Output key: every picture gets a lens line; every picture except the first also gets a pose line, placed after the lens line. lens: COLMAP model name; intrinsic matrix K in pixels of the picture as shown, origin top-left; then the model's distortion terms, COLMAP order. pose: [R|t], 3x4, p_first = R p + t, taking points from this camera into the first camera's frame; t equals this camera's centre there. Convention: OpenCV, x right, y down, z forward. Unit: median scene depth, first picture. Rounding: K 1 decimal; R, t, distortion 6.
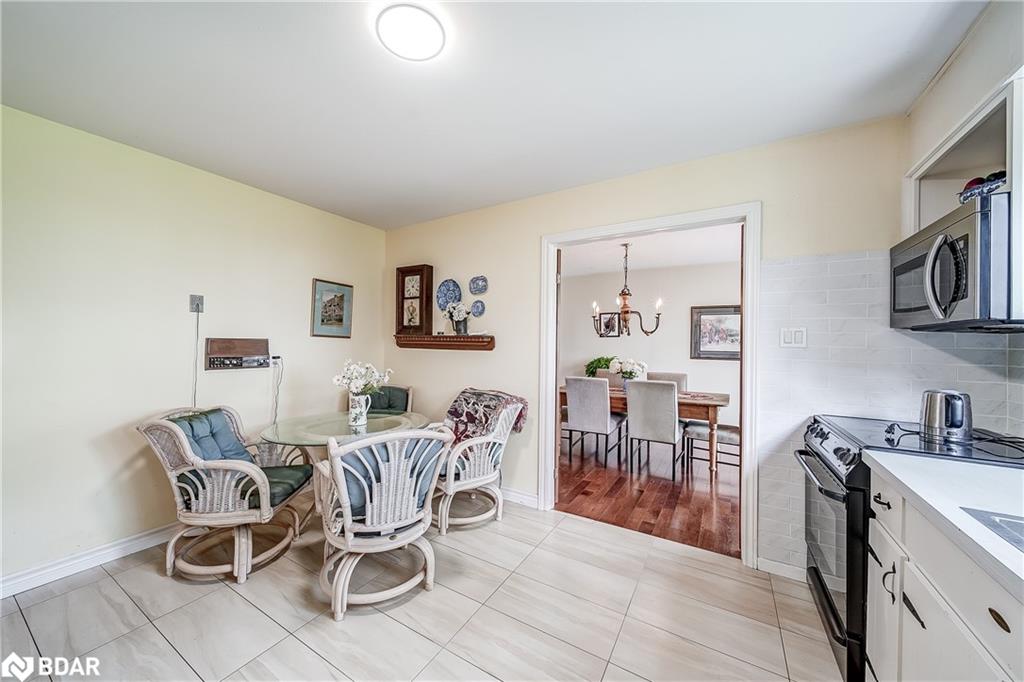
lens RADIAL K [[365.4, 0, 506.4], [0, 365.4, 345.8], [0, 0, 1]] dist [0.000703, -0.000020]
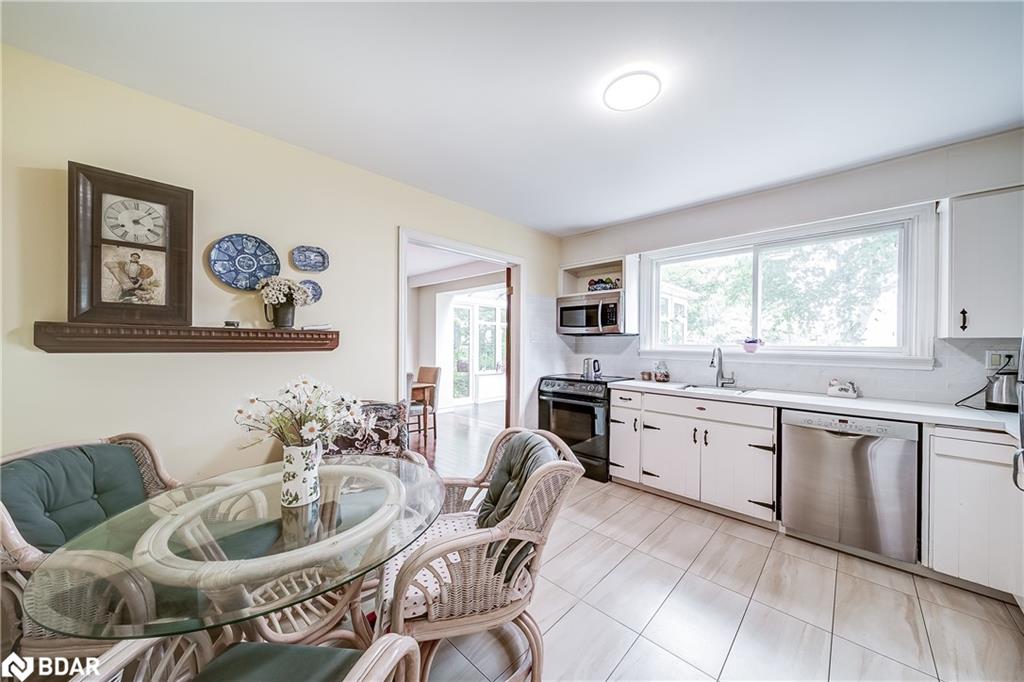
lens RADIAL K [[356.2, 0, 513.7], [0, 356.2, 342.8], [0, 0, 1]] dist [0.001730, -0.000255]
pose [[0.217704, -0.014265, 0.975911, -0.660063], [-0.001467, 0.999887, 0.014943, -0.014568], [-0.976014, -0.004685, 0.217658, 0.462869]]
